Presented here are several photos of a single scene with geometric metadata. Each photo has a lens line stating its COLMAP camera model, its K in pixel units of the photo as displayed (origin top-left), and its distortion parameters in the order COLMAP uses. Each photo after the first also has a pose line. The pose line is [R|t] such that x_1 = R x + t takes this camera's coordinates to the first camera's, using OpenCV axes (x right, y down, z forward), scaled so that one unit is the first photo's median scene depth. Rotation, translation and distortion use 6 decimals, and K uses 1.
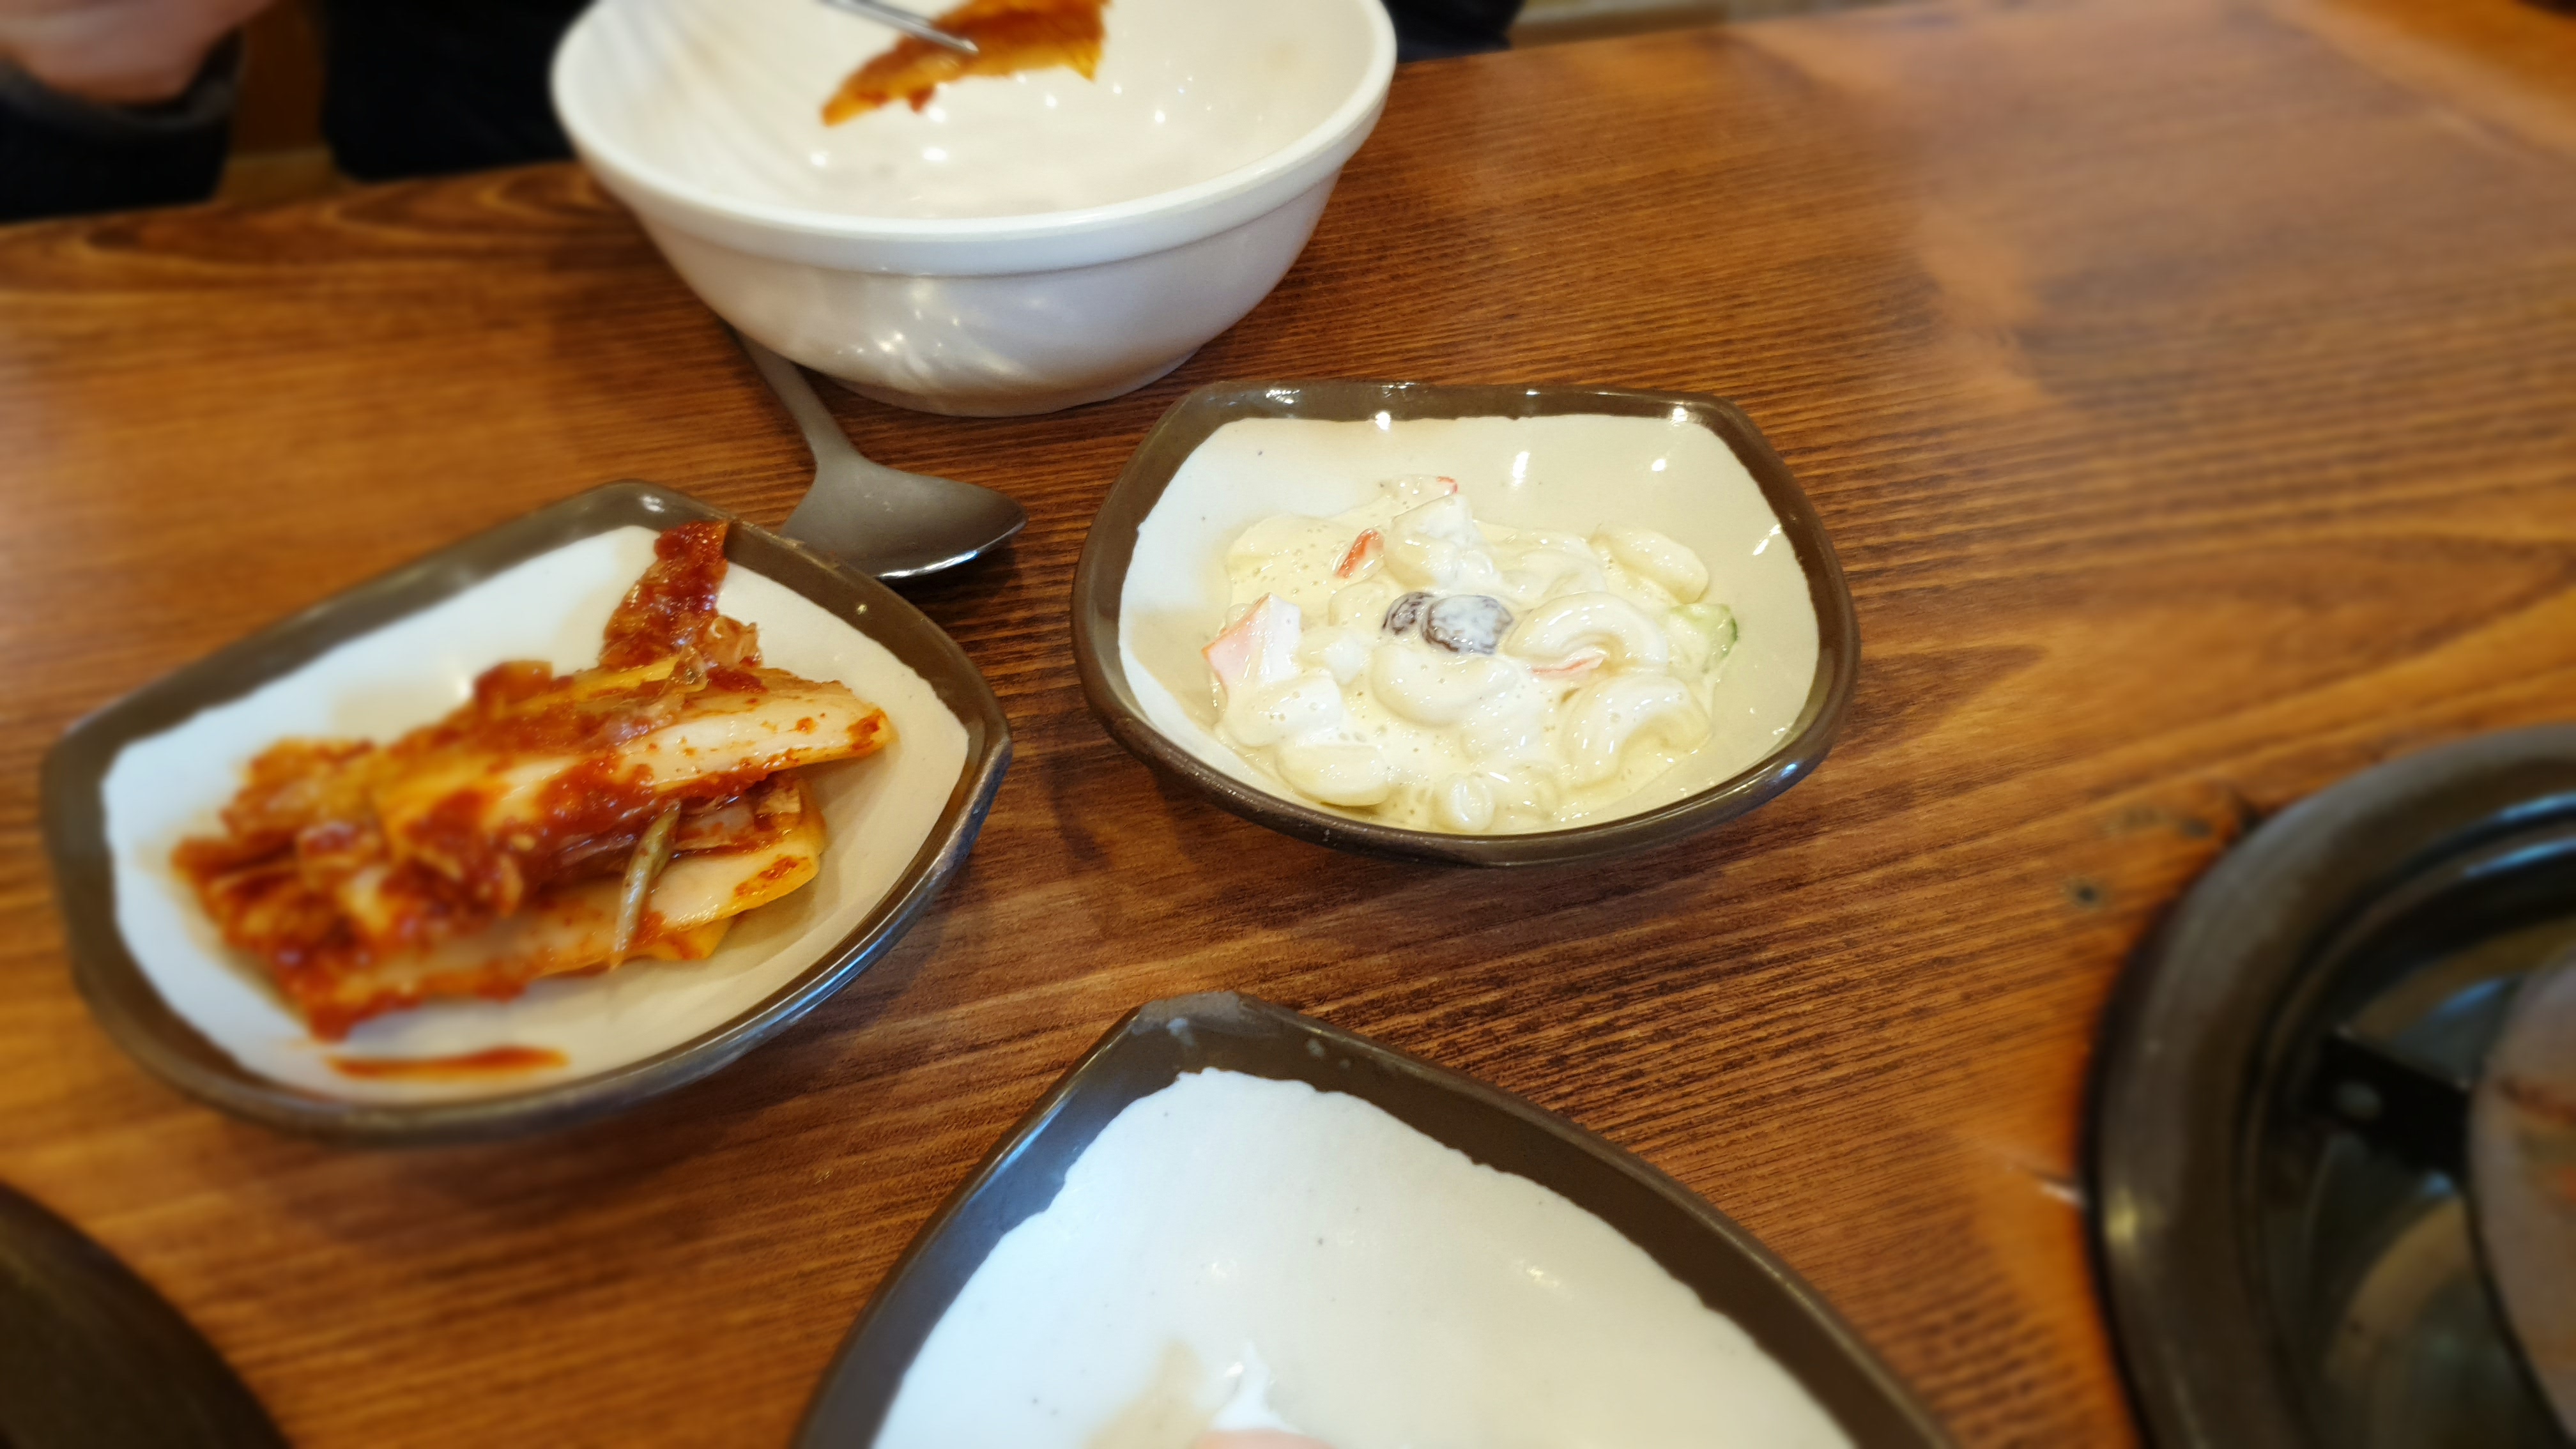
lens RADIAL K [[2024.0, 0, 1292.7], [0, 2024.0, 694.4], [0, 0, 1]] dist [0.028105, -0.067201]
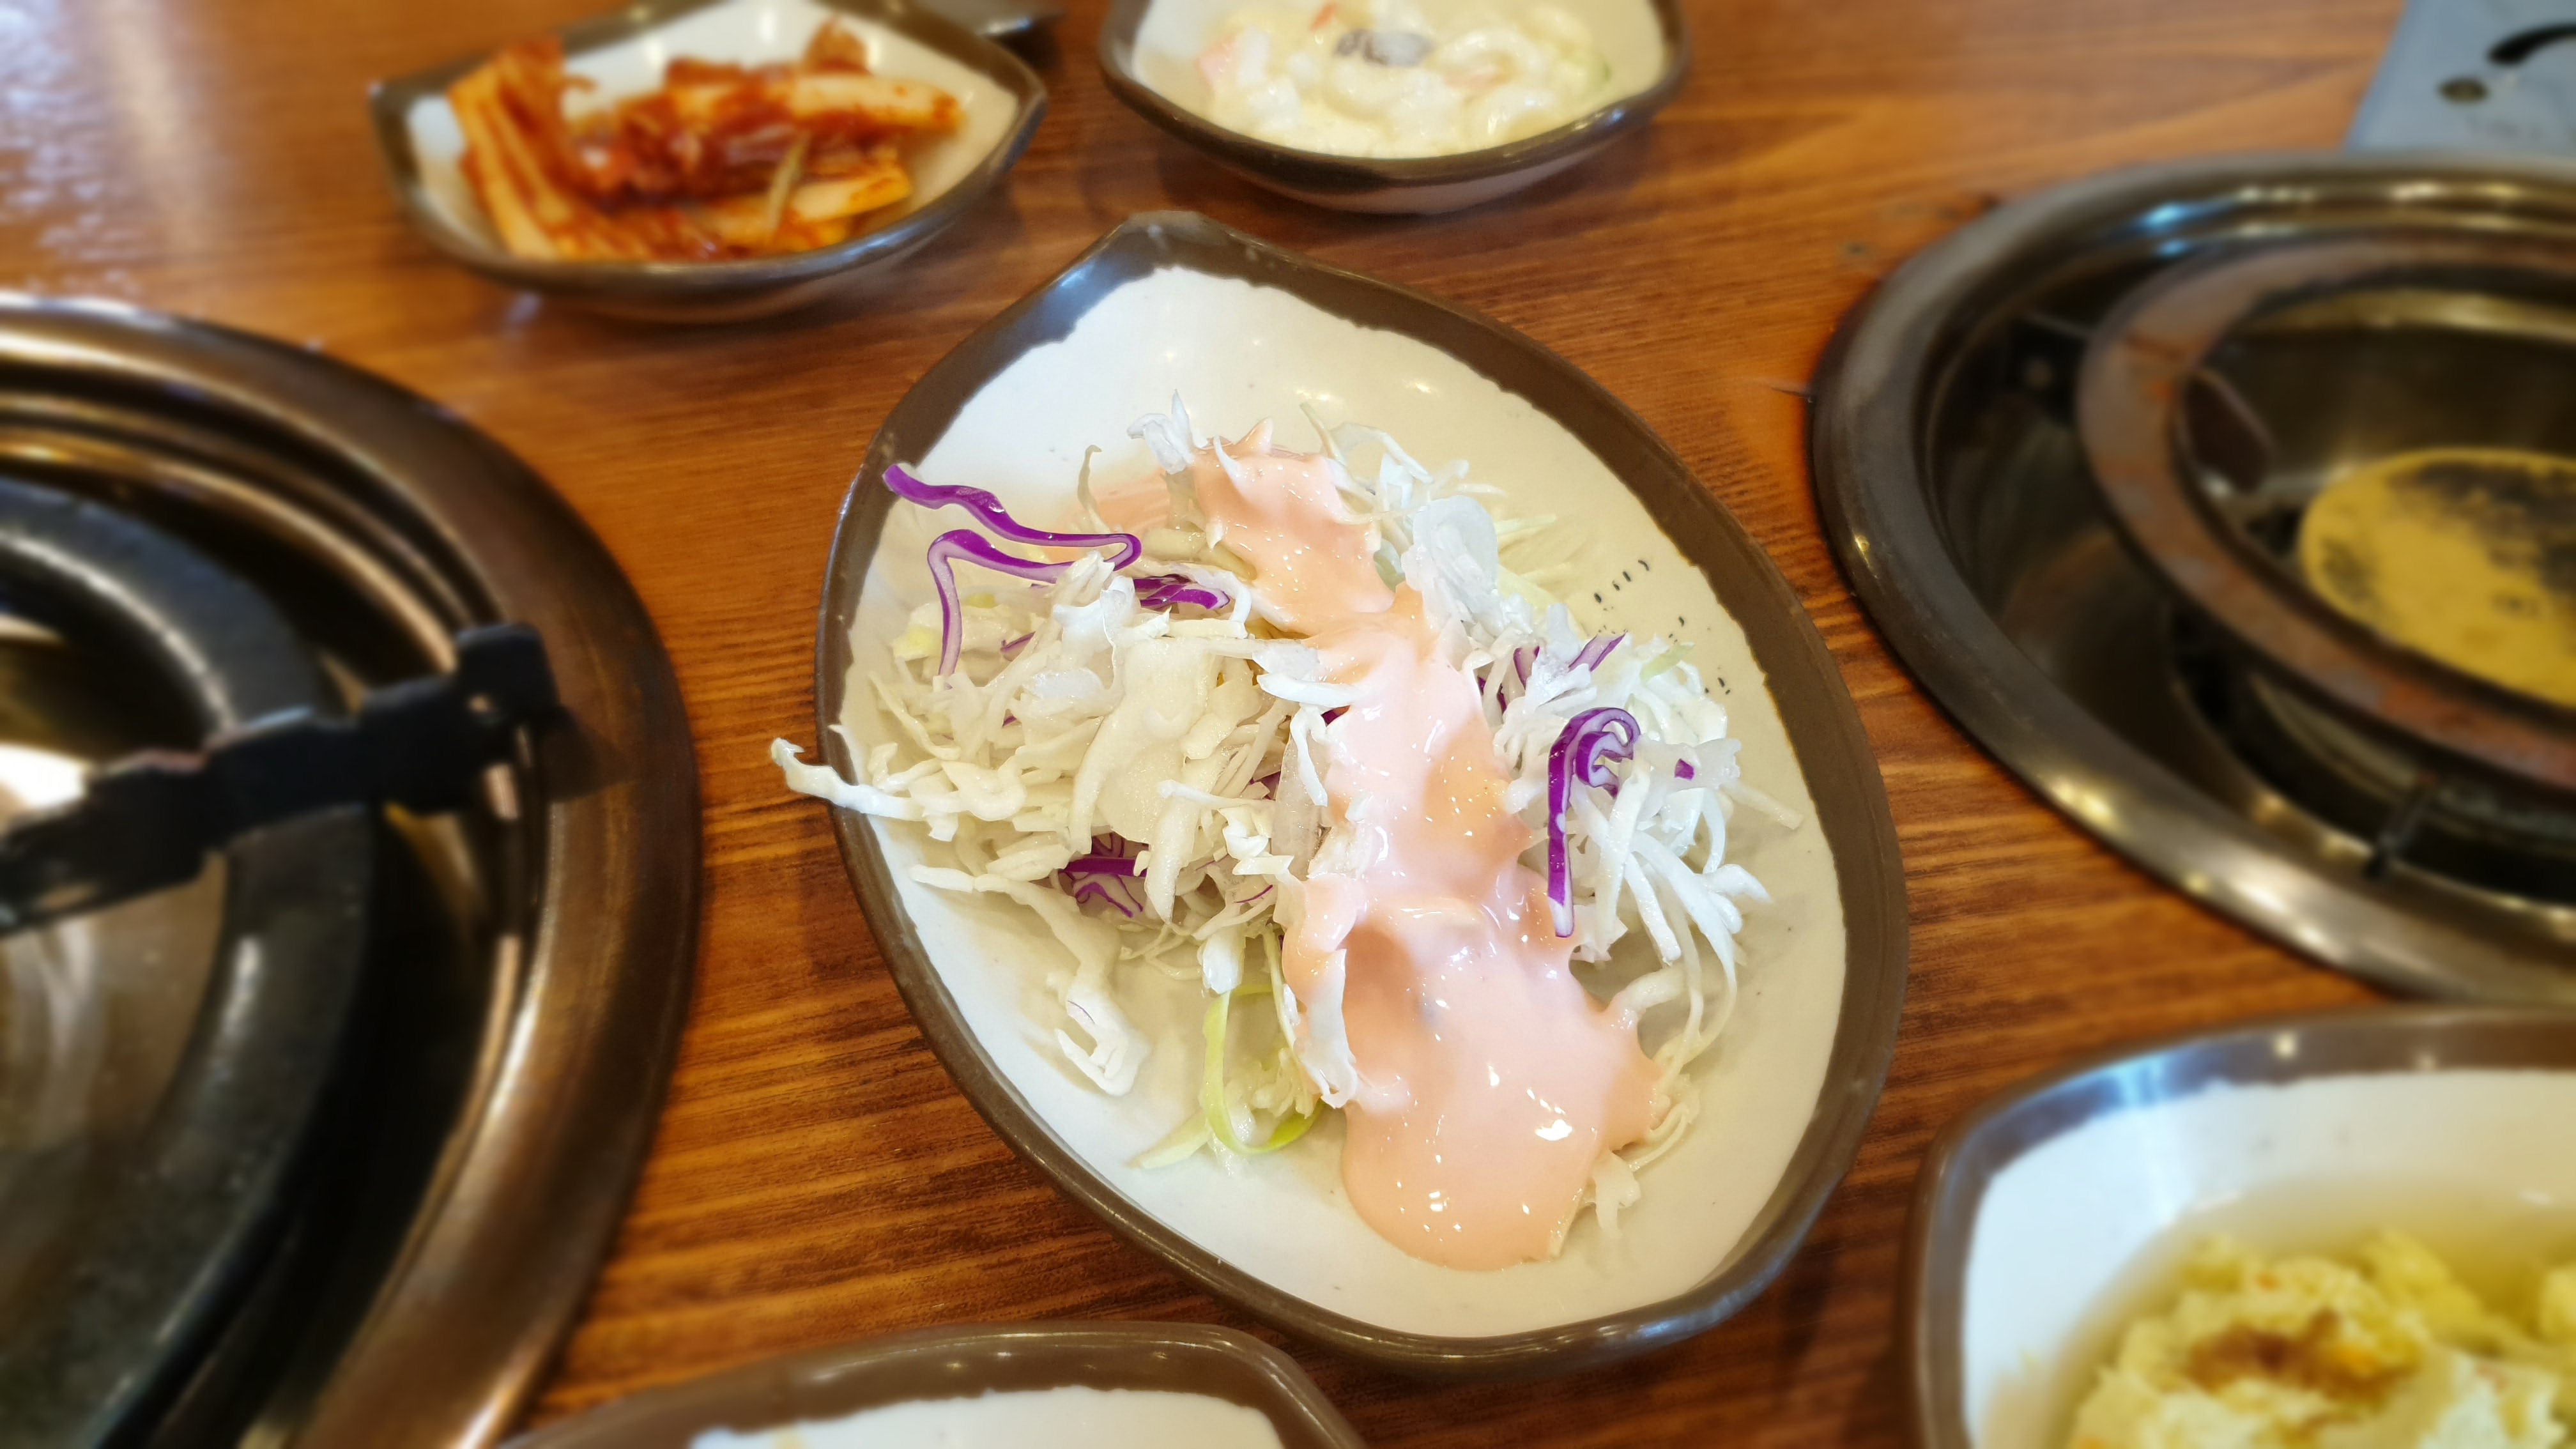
lens RADIAL K [[2024.0, 0, 1285.2], [0, 2024.0, 708.9], [0, 0, 1]] dist [0.028105, -0.067201]
pose [[0.998660, 0.022724, -0.046503, 0.092800], [-0.020661, 0.998801, 0.044370, 0.369217], [0.047456, -0.043350, 0.997932, -0.377273]]
